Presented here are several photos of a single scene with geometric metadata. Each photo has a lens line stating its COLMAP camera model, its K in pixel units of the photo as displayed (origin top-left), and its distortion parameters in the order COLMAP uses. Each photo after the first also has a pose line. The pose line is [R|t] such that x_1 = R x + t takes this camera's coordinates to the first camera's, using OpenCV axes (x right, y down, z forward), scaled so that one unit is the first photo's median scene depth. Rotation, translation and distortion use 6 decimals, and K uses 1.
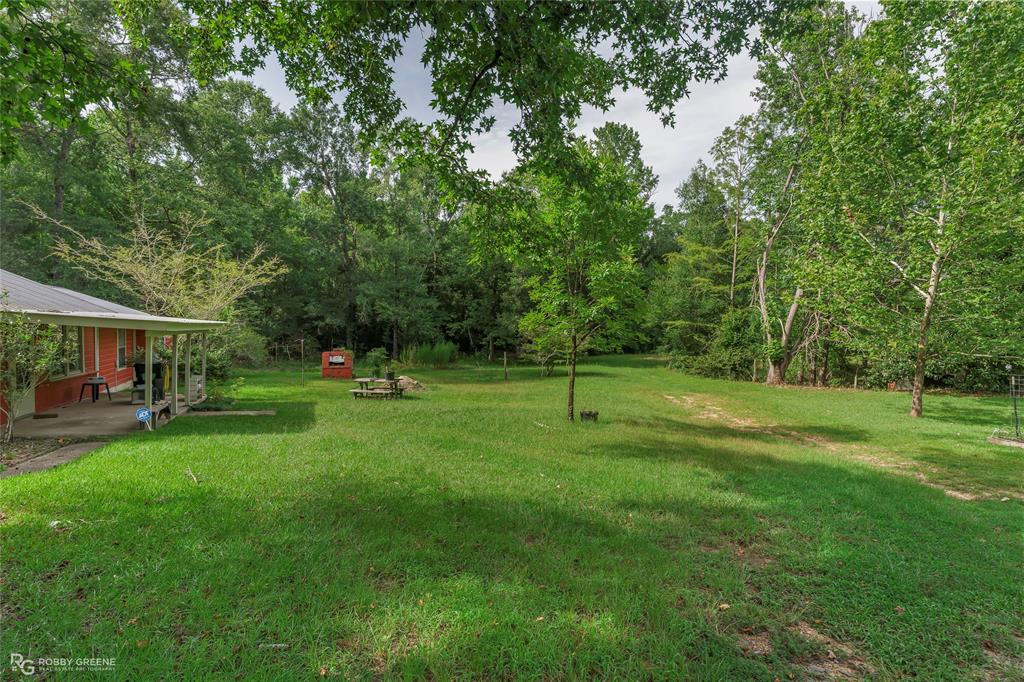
lens RADIAL K [[537.0, 0, 512.0], [0, 537.0, 341.0], [0, 0, 1]] dist [-0.003218, -0.000739]
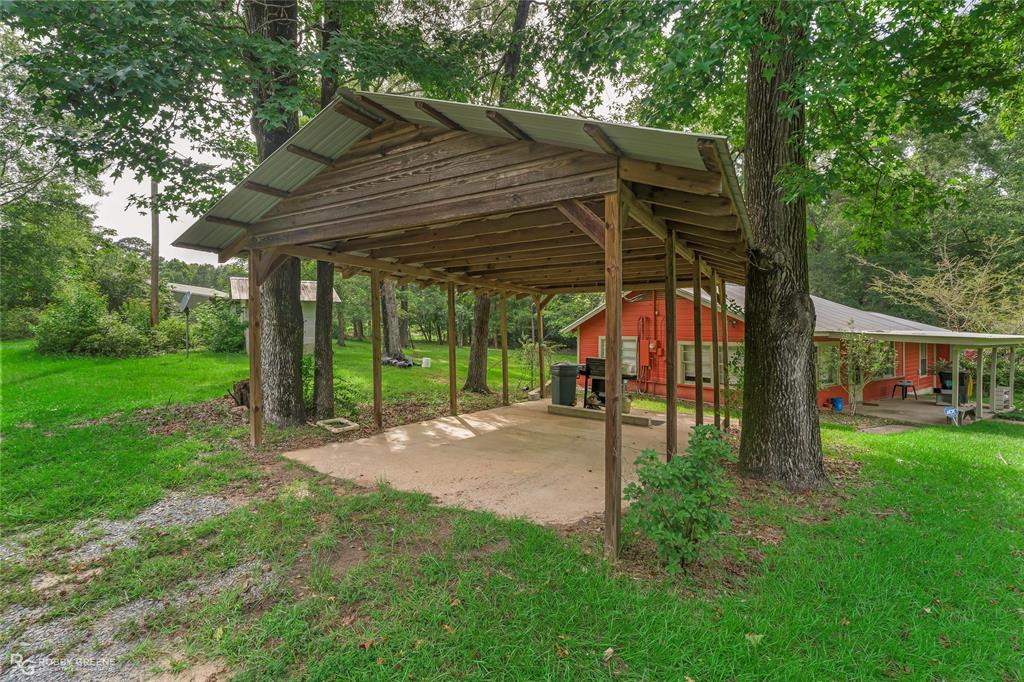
lens RADIAL K [[470.3, 0, 505.1], [0, 470.3, 337.3], [0, 0, 1]] dist [-0.000929, 0.001234]
pose [[0.228050, -0.012923, -0.973564, 0.099402], [-0.020632, 0.999623, -0.018102, 0.002892], [0.973431, 0.024215, 0.227698, -0.181192]]
